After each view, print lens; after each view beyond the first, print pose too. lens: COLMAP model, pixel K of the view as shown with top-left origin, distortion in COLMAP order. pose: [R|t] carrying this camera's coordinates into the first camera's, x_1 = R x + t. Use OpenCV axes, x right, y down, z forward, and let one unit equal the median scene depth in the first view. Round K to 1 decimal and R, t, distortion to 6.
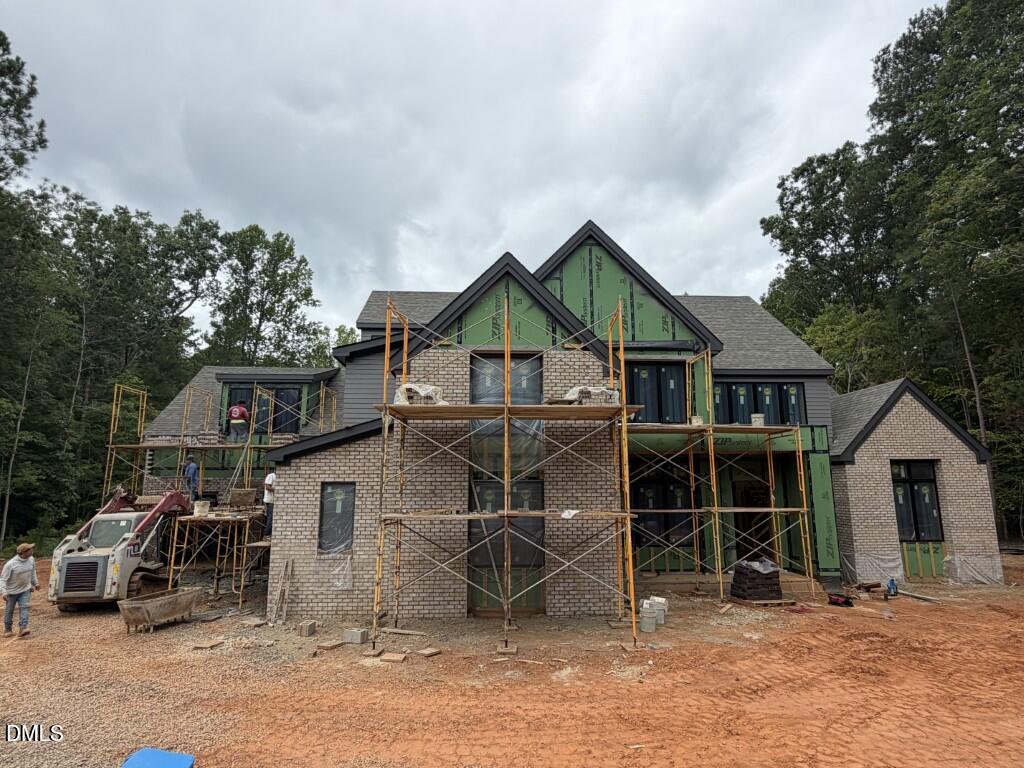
lens RADIAL K [[538.4, 0, 514.5], [0, 538.4, 387.0], [0, 0, 1]] dist [0.001102, -0.001024]
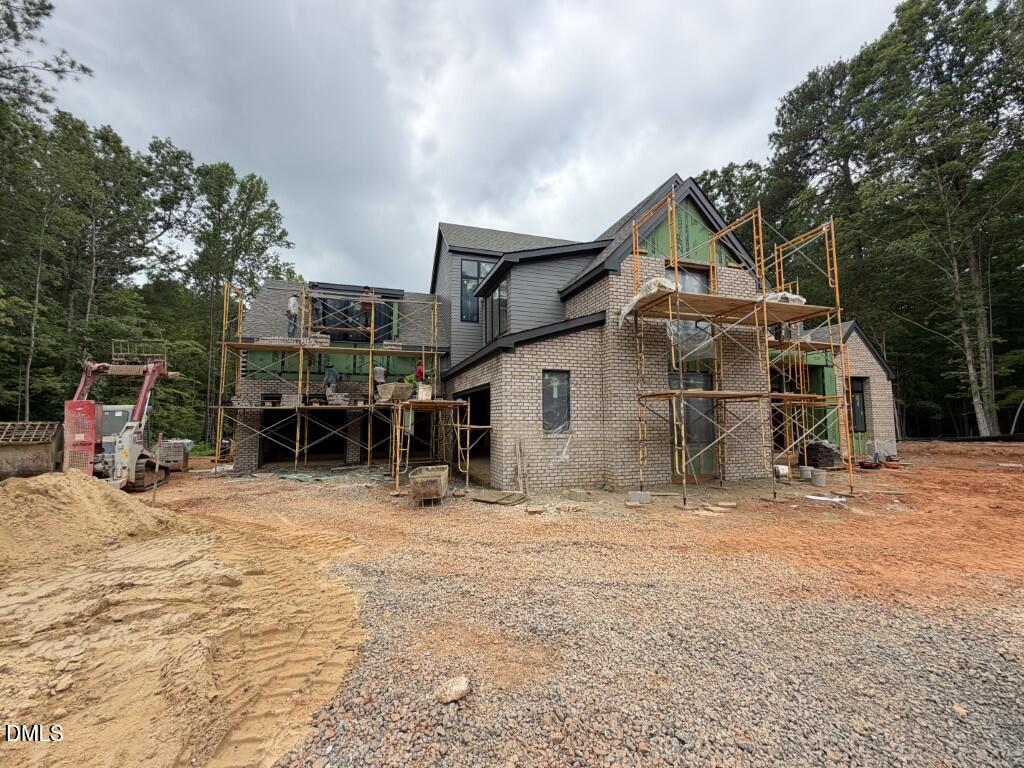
lens RADIAL K [[409.6, 0, 511.0], [0, 409.6, 384.5], [0, 0, 1]] dist [-0.003392, 0.000317]
pose [[0.968402, 0.022007, 0.248420, -0.430100], [-0.047114, 0.994306, 0.095577, 0.090642], [-0.244902, -0.104261, 0.963926, 0.152370]]
